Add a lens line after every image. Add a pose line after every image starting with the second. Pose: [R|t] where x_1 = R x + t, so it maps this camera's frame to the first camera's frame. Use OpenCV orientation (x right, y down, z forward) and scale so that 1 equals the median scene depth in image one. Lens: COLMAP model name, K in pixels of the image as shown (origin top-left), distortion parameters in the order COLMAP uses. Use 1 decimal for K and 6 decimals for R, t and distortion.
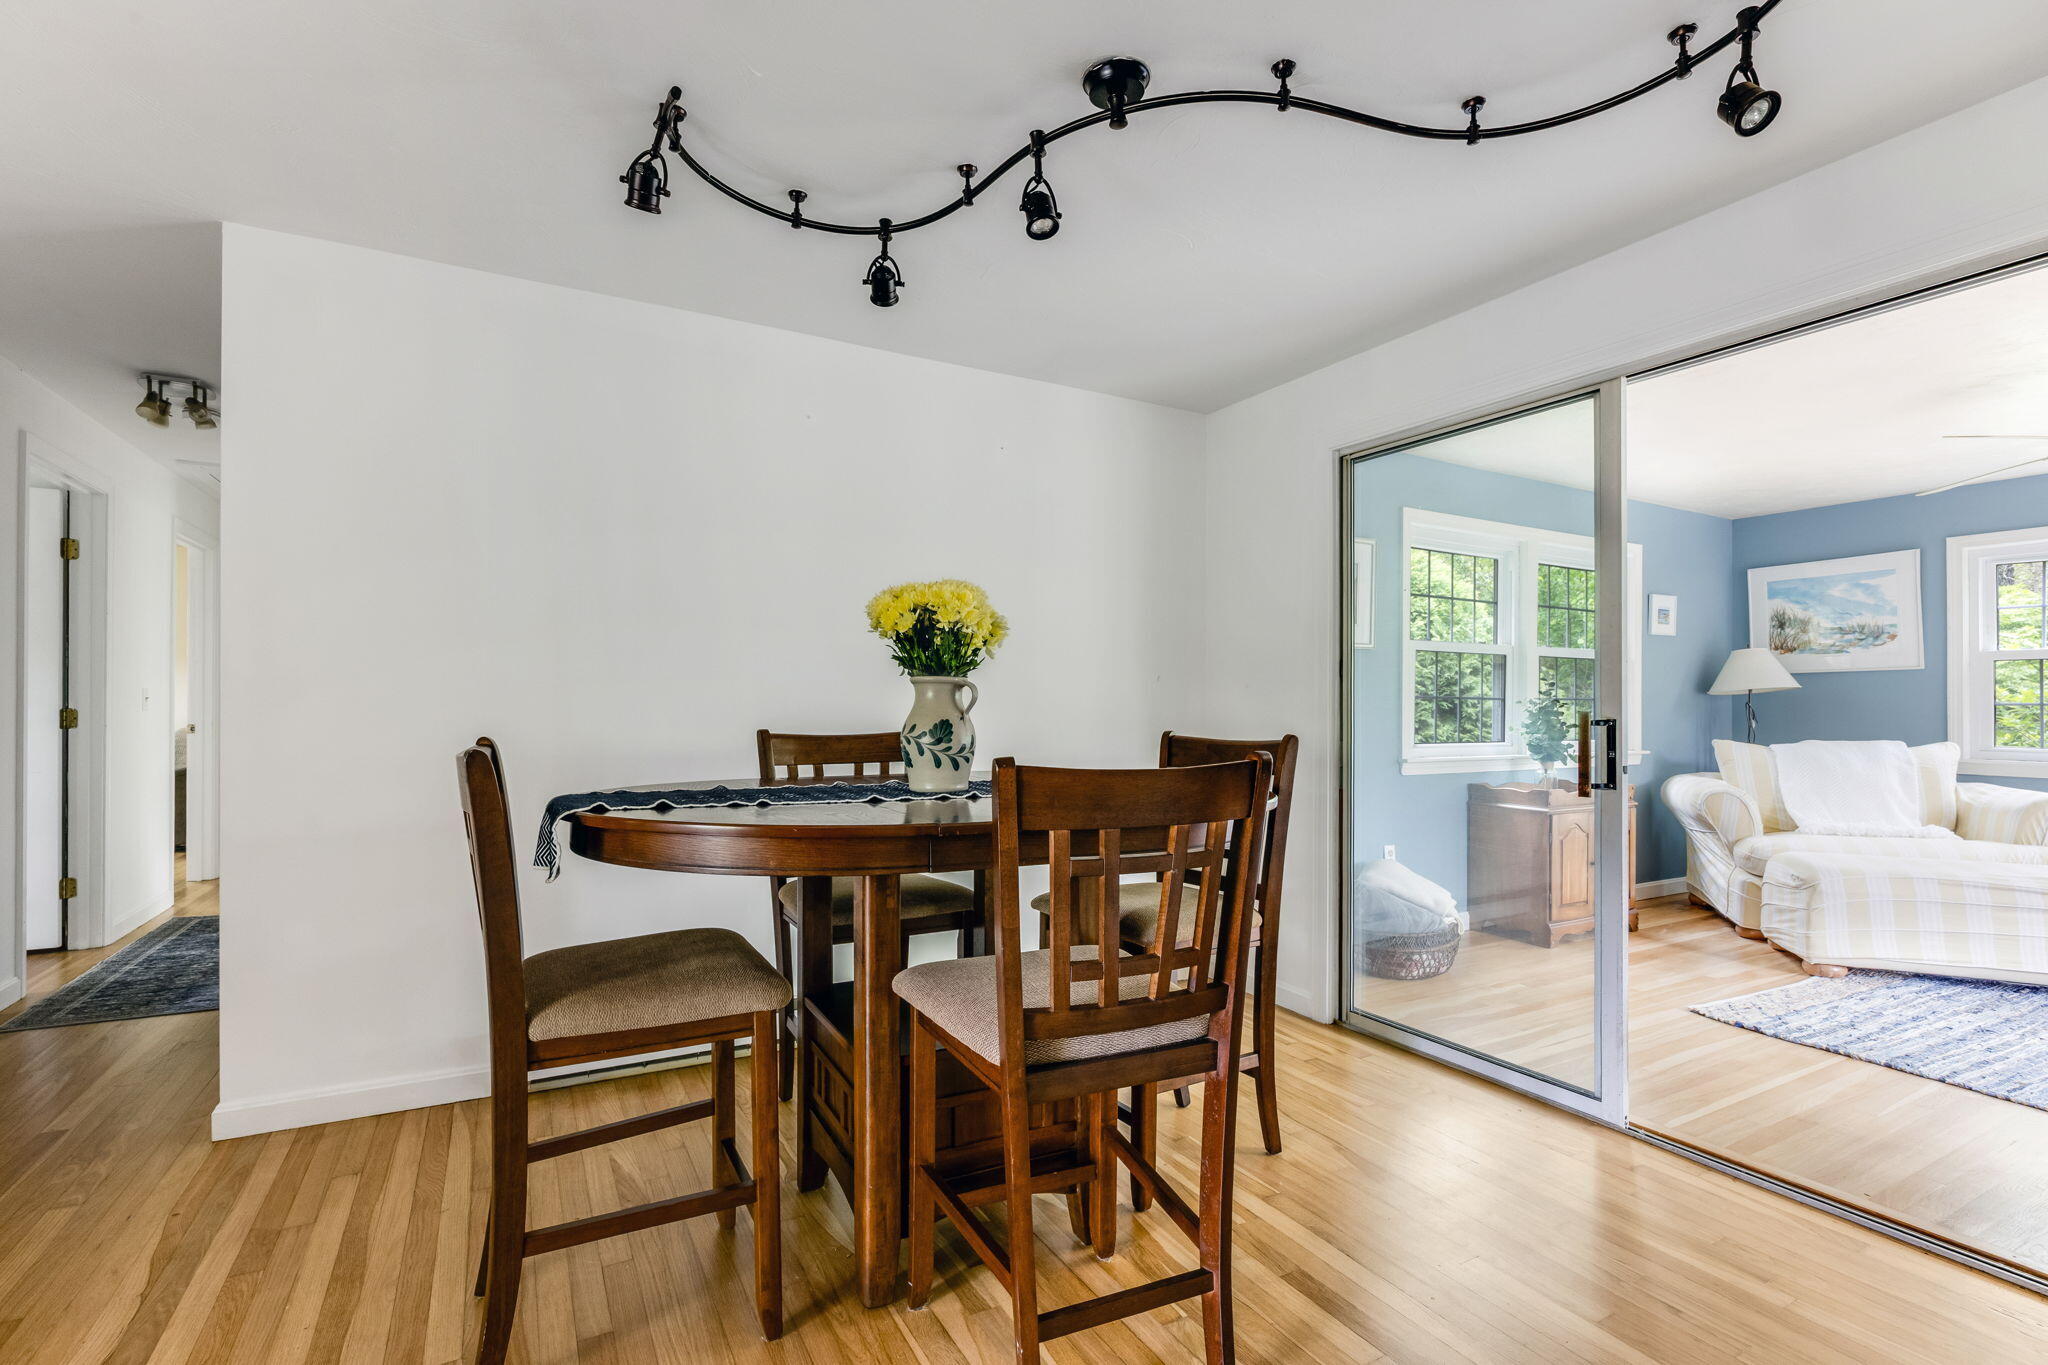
lens RADIAL K [[935.4, 0, 1024.0], [0, 935.4, 682.5], [0, 0, 1]] dist [-0.021291, 0.007910]
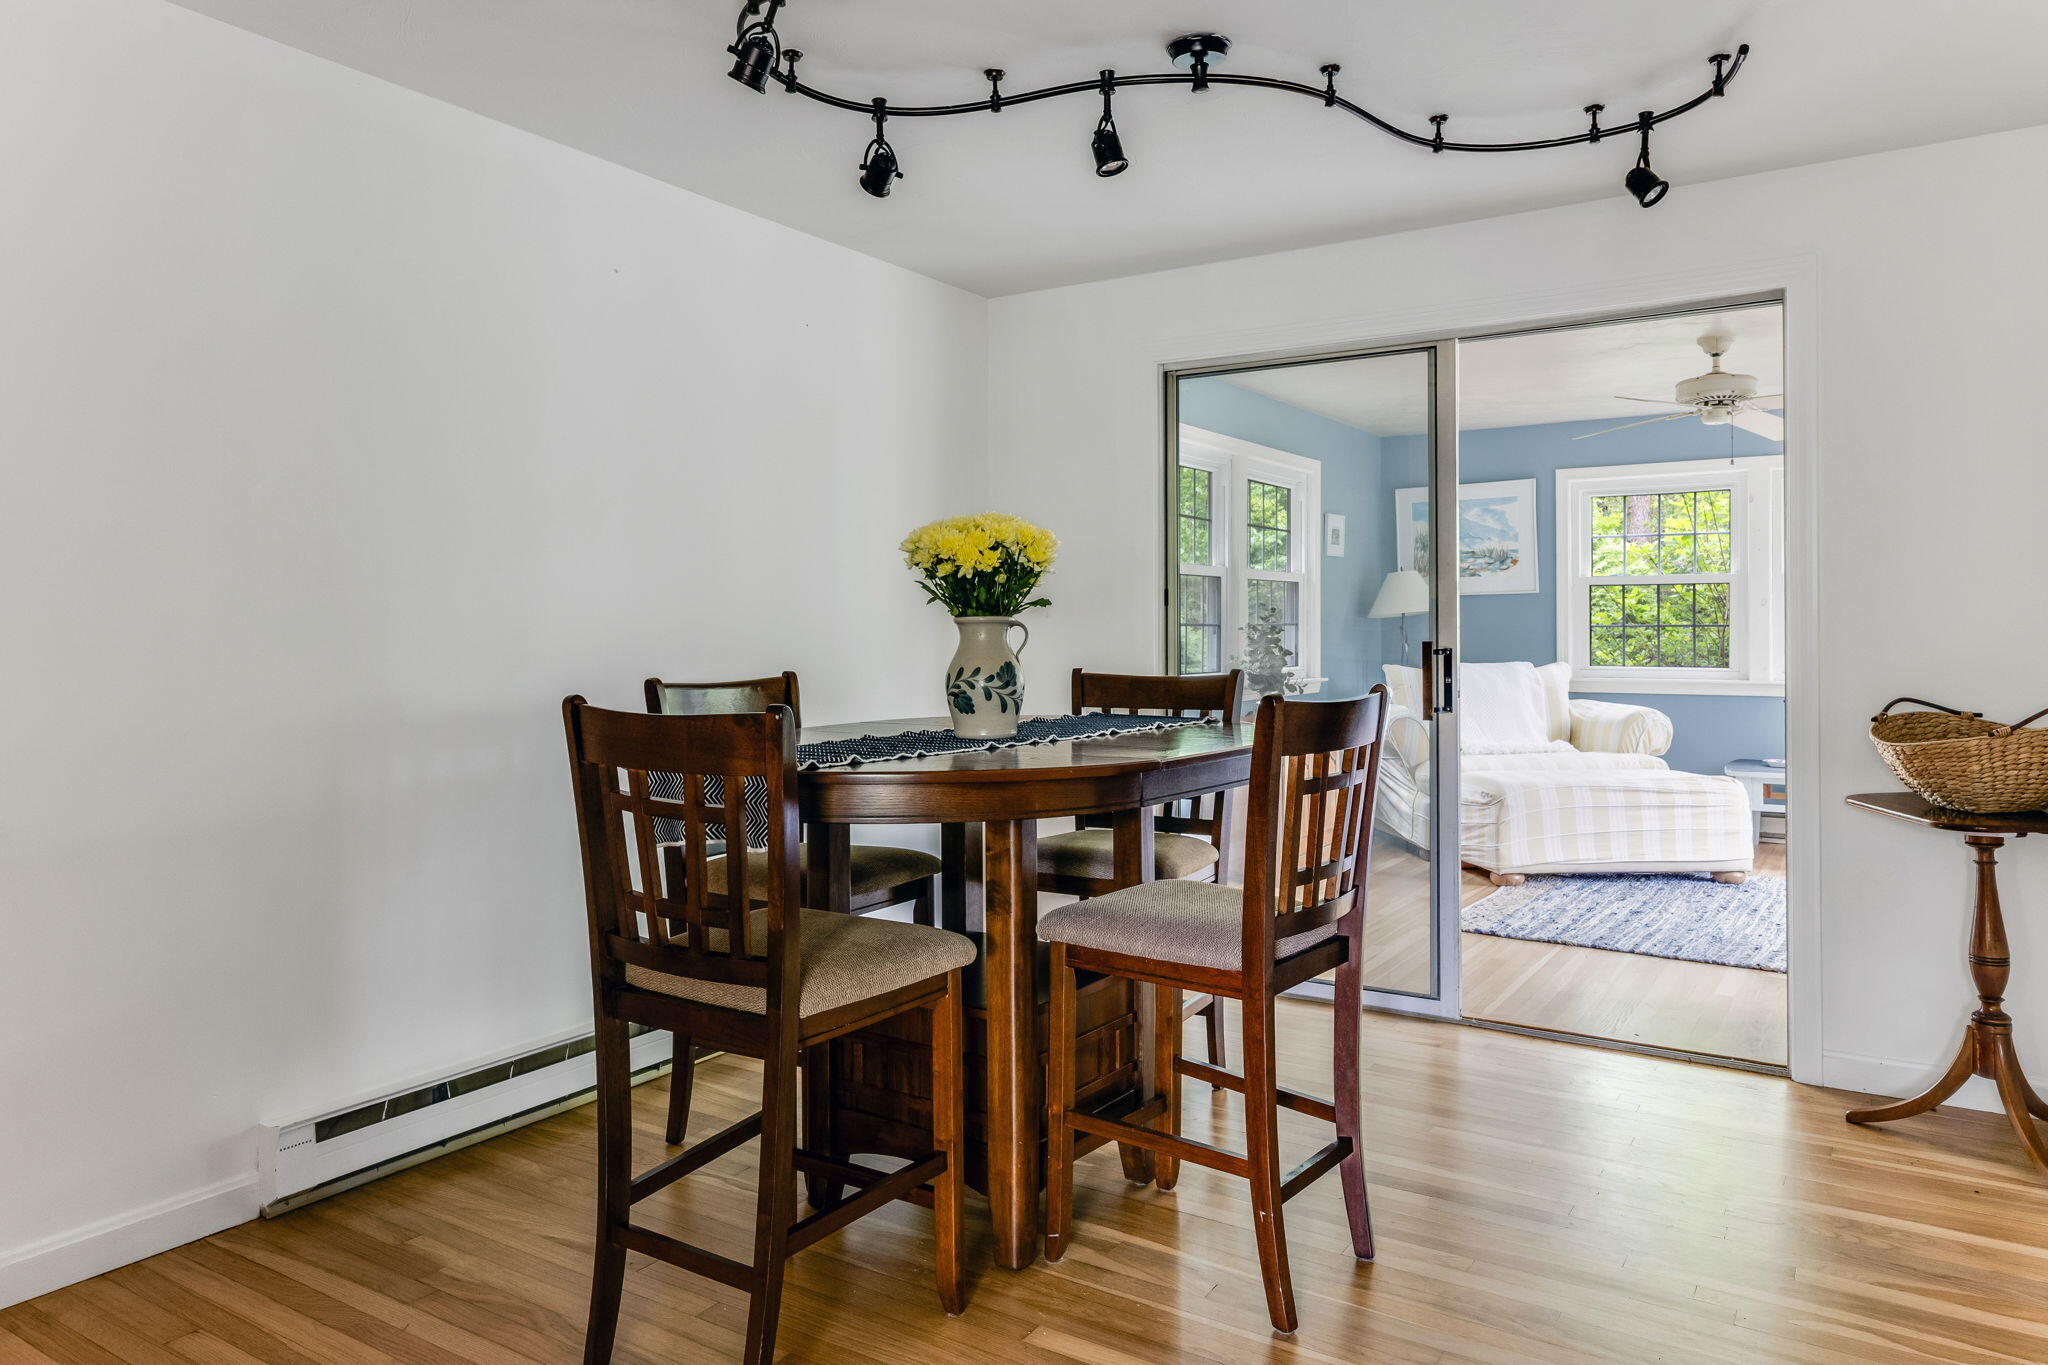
lens RADIAL K [[1352.8, 0, 1025.6], [0, 1352.8, 578.6], [0, 0, 1]] dist [0.006248, 0.003440]
pose [[0.881199, 0.008098, 0.472677, -0.482037], [-0.002834, 0.999926, -0.011847, -0.019284], [-0.472737, 0.009100, 0.881156, -0.150833]]
